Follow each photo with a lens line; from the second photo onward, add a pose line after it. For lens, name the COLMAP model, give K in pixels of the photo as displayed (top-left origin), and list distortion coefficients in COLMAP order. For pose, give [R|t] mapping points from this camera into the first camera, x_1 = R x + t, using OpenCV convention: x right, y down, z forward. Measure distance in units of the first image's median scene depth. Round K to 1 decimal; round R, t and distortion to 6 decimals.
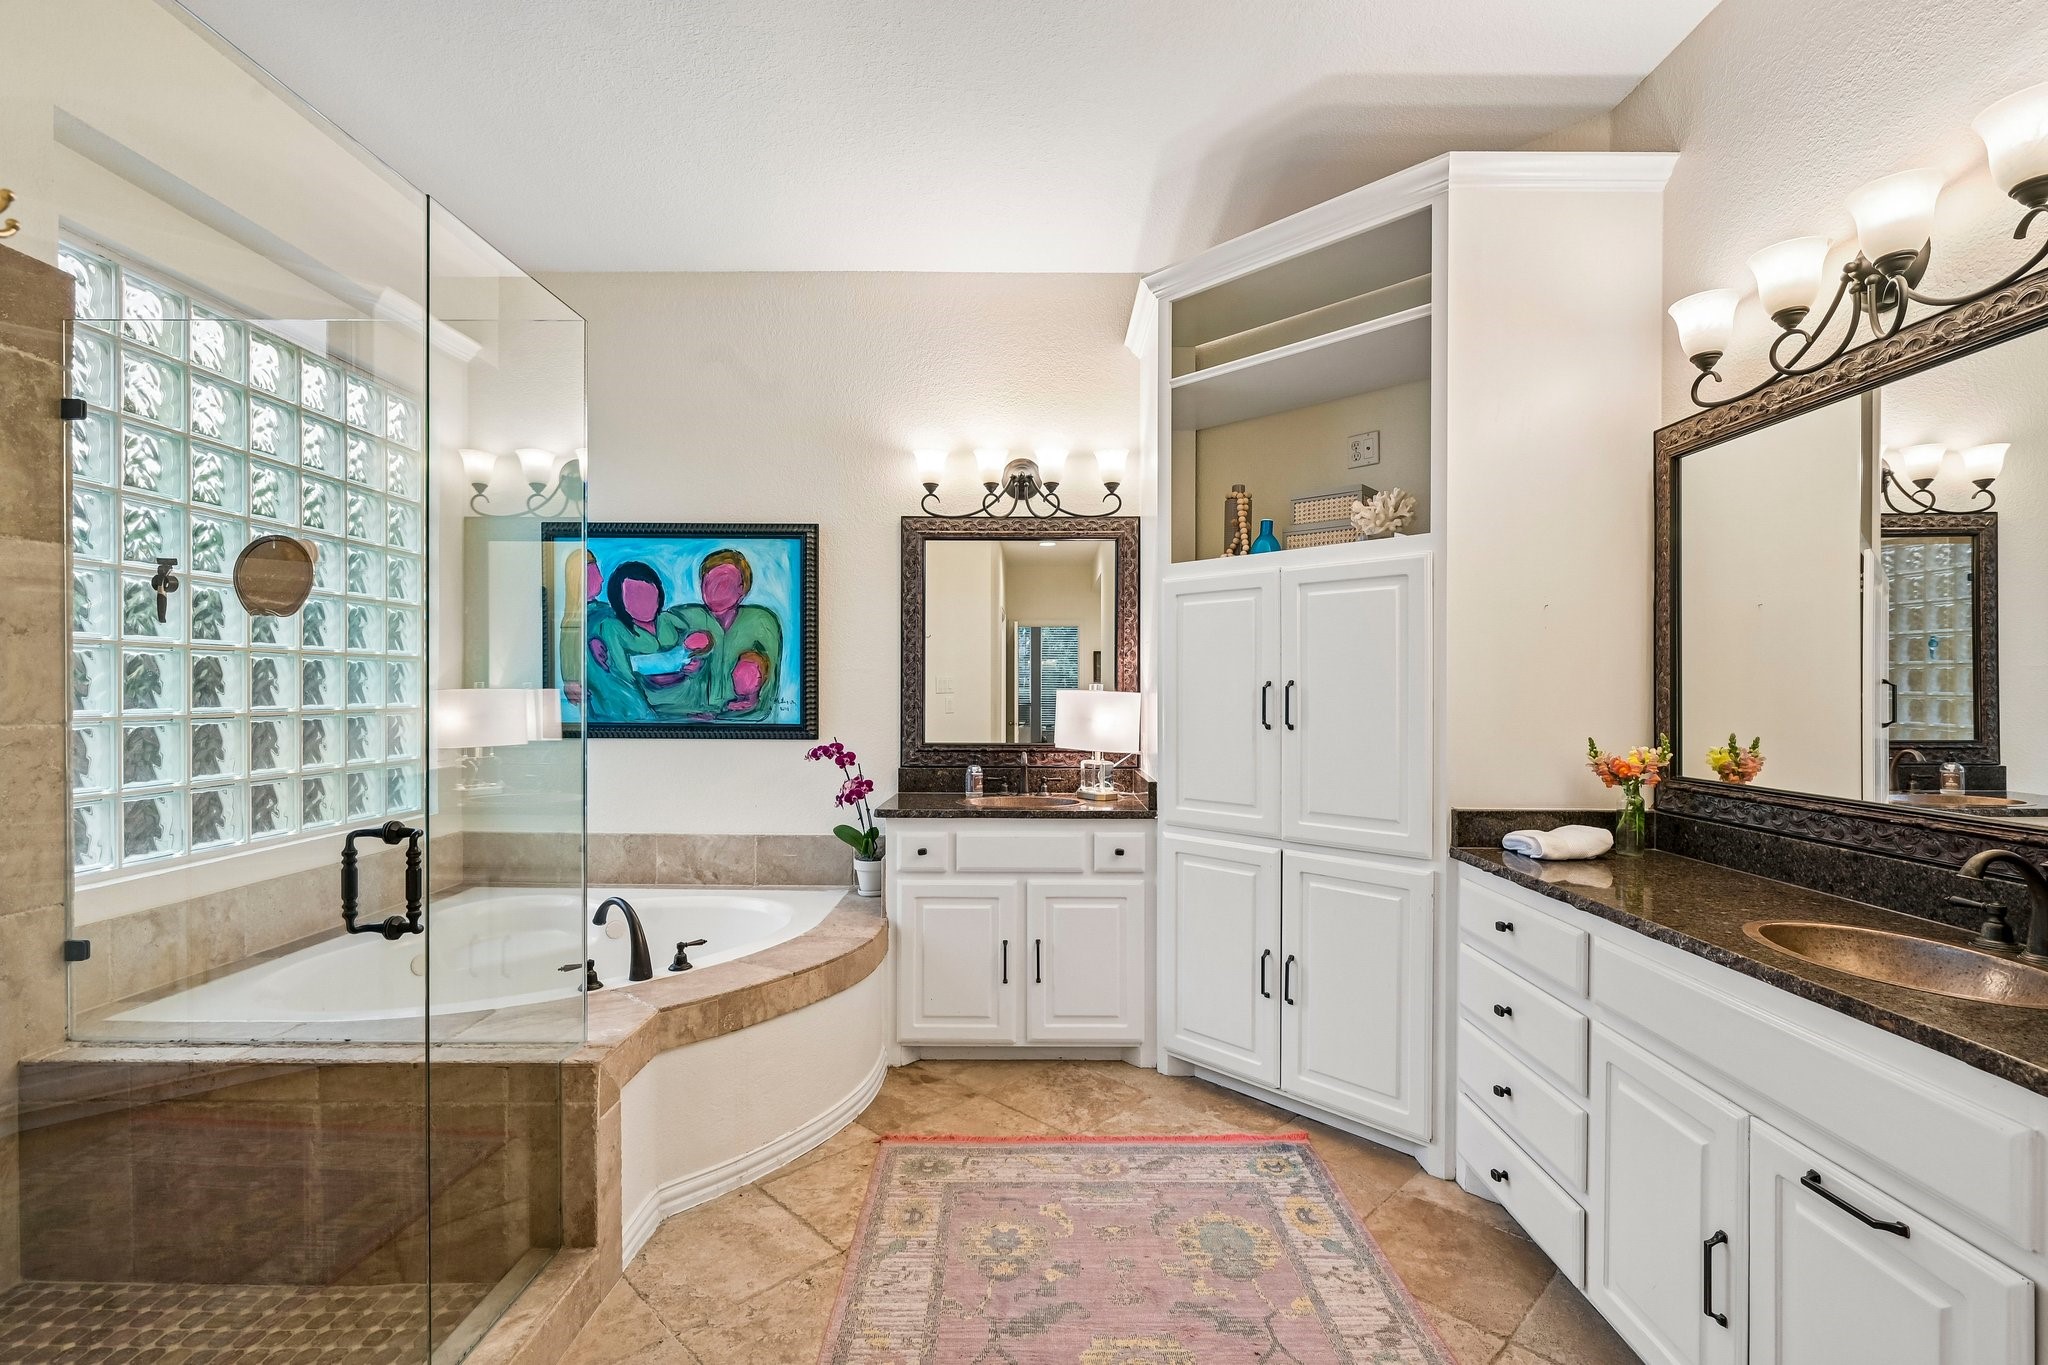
lens RADIAL K [[930.9, 0, 1026.4], [0, 930.9, 691.3], [0, 0, 1]] dist [0.000144, -0.000625]
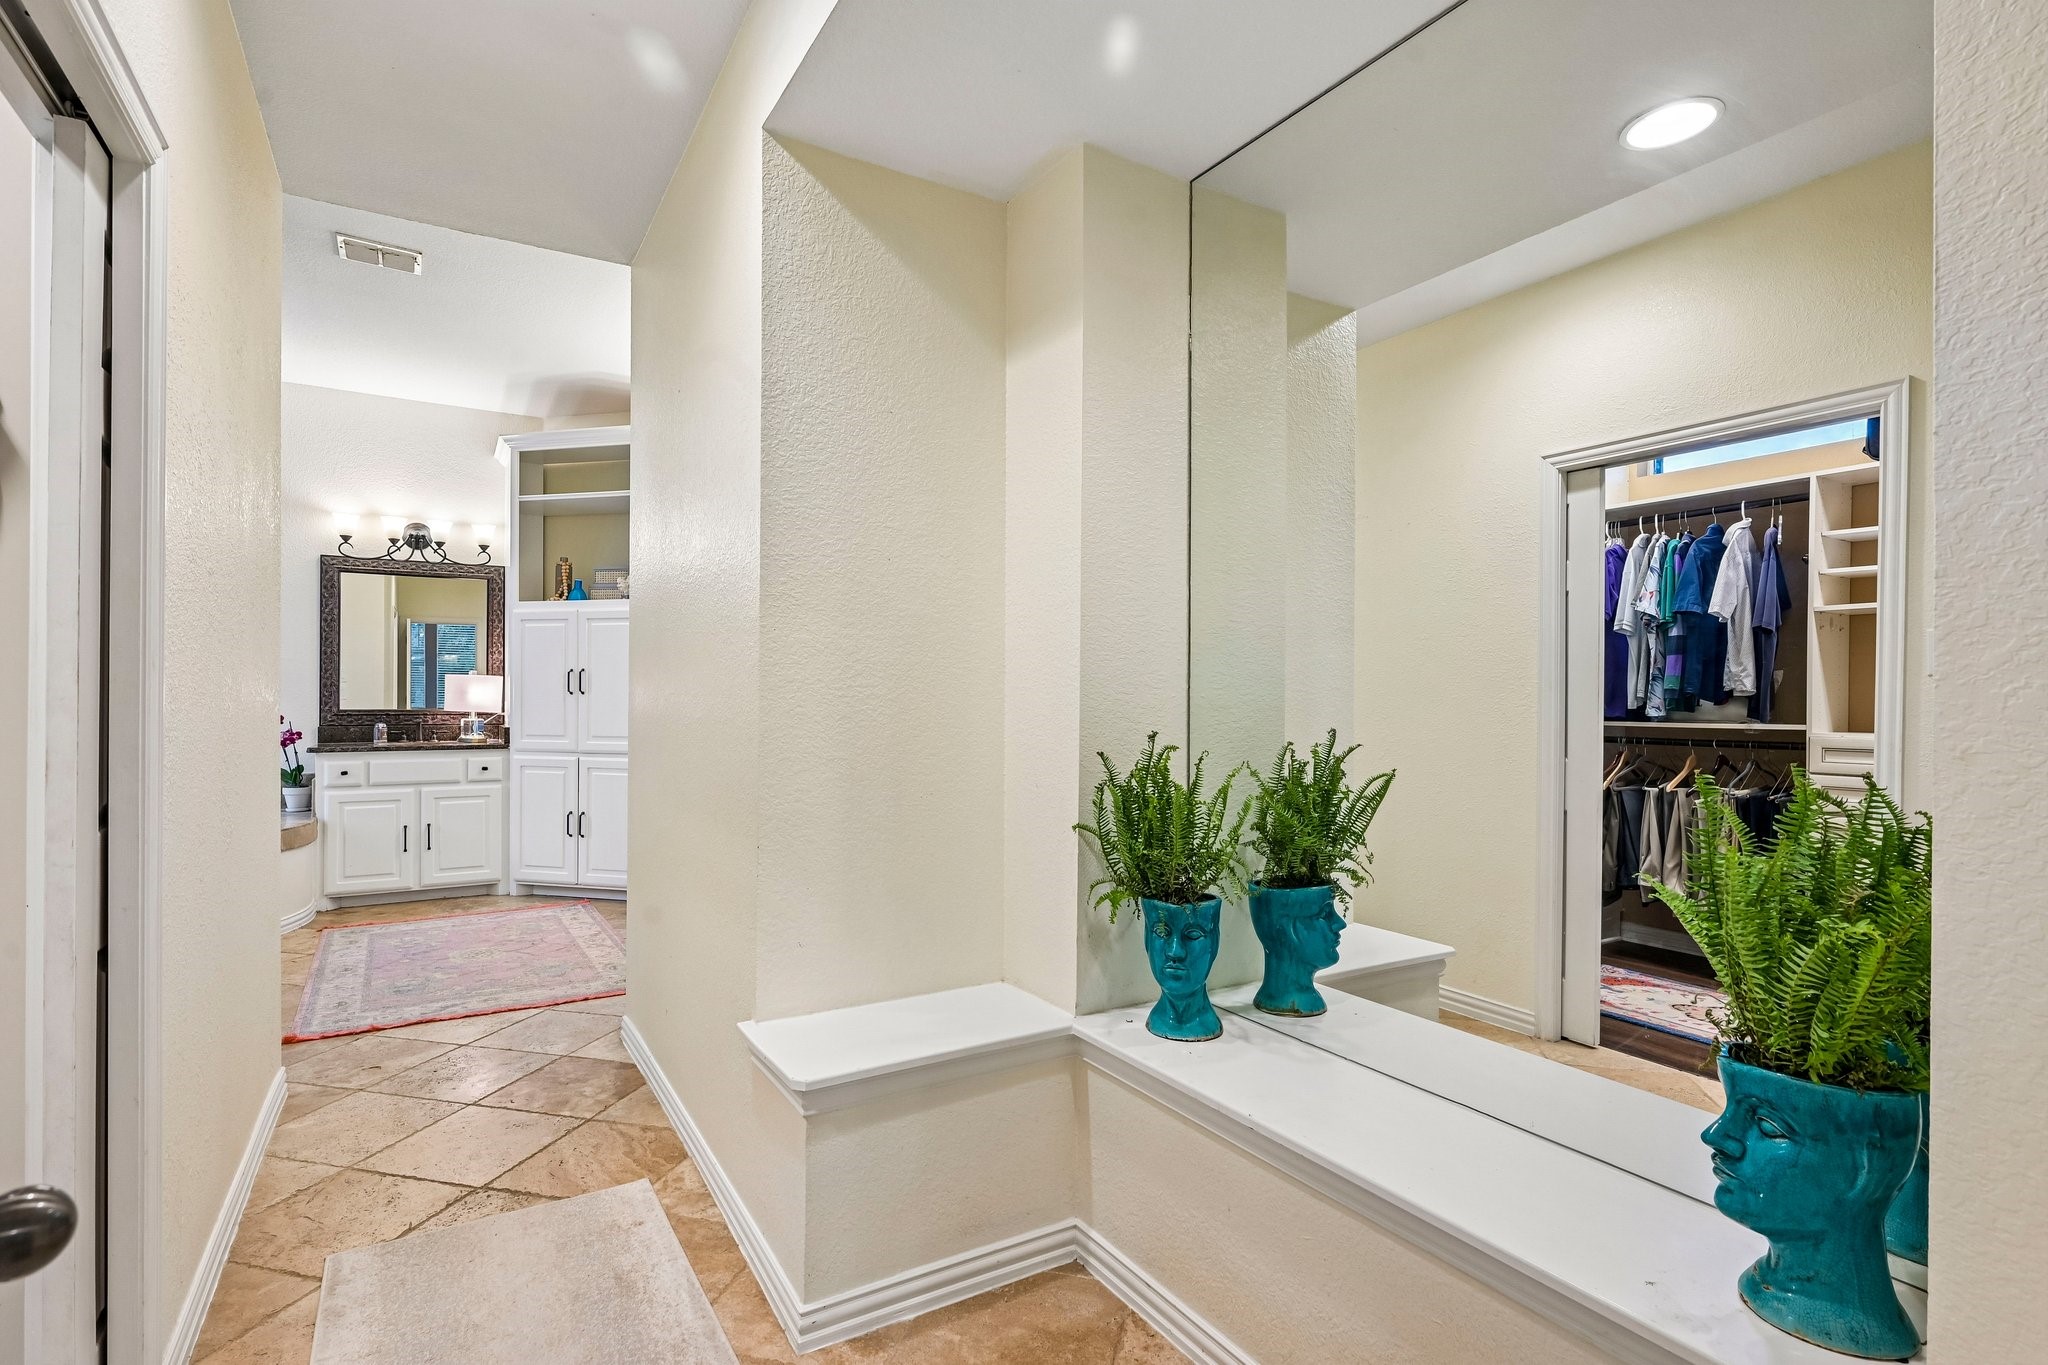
lens RADIAL K [[984.3, 0, 1029.8], [0, 984.3, 687.1], [0, 0, 1]] dist [0.003493, 0.000407]
pose [[0.849918, 0.002011, 0.526911, -0.003015], [-0.002681, 0.999996, 0.000508, 0.017734], [-0.526908, -0.001844, 0.849921, -0.966695]]
